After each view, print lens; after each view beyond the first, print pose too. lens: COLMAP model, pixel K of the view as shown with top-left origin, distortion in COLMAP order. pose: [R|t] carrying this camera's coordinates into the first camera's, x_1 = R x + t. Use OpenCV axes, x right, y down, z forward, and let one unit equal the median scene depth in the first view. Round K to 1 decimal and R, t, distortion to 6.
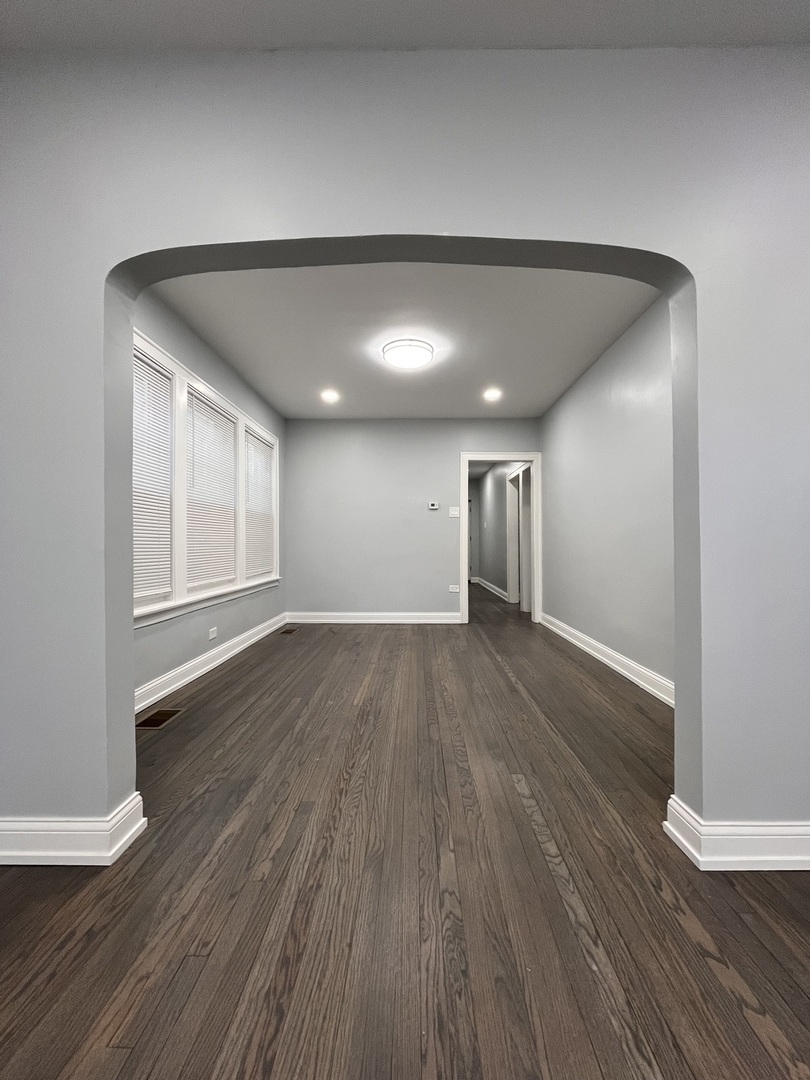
lens RADIAL K [[434.6, 0, 405.0], [0, 434.6, 540.0], [0, 0, 1]] dist [0.000930, -0.000195]
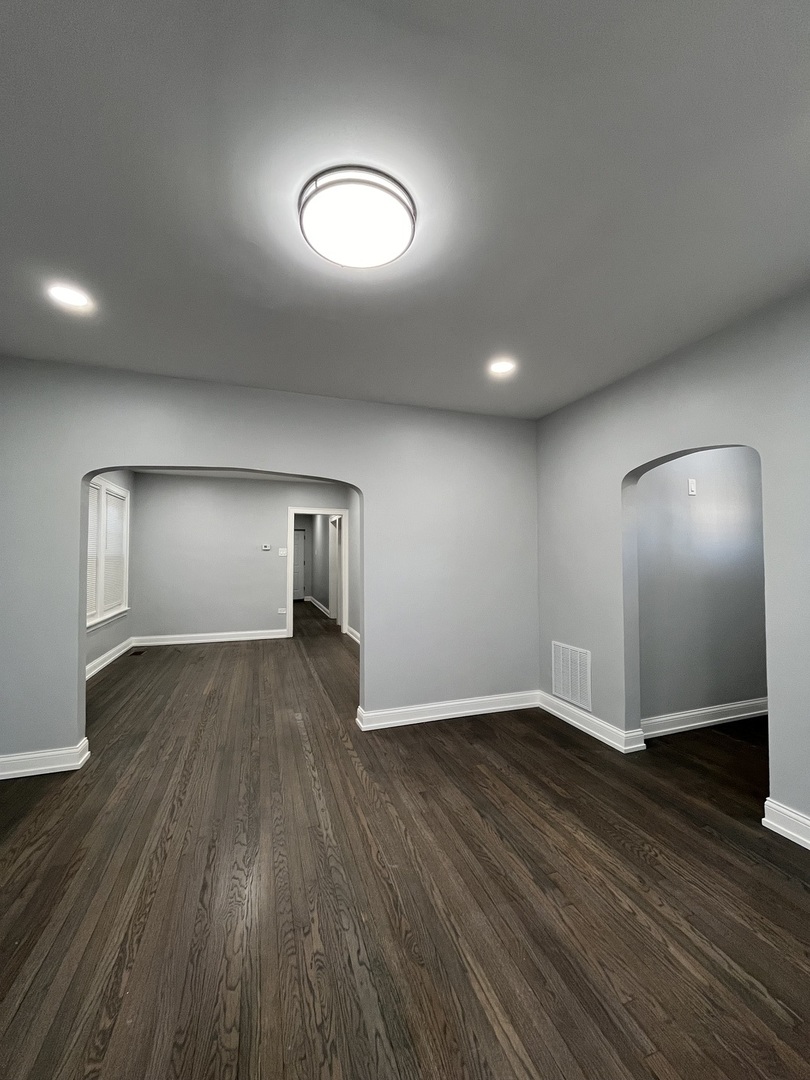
lens RADIAL K [[434.6, 0, 405.0], [0, 434.6, 540.0], [0, 0, 1]] dist [0.000930, -0.000195]
pose [[0.938686, 0.013911, 0.344493, 0.015878], [-0.004494, 0.999594, -0.028119, -0.128229], [-0.344745, 0.024847, 0.938368, -0.692415]]
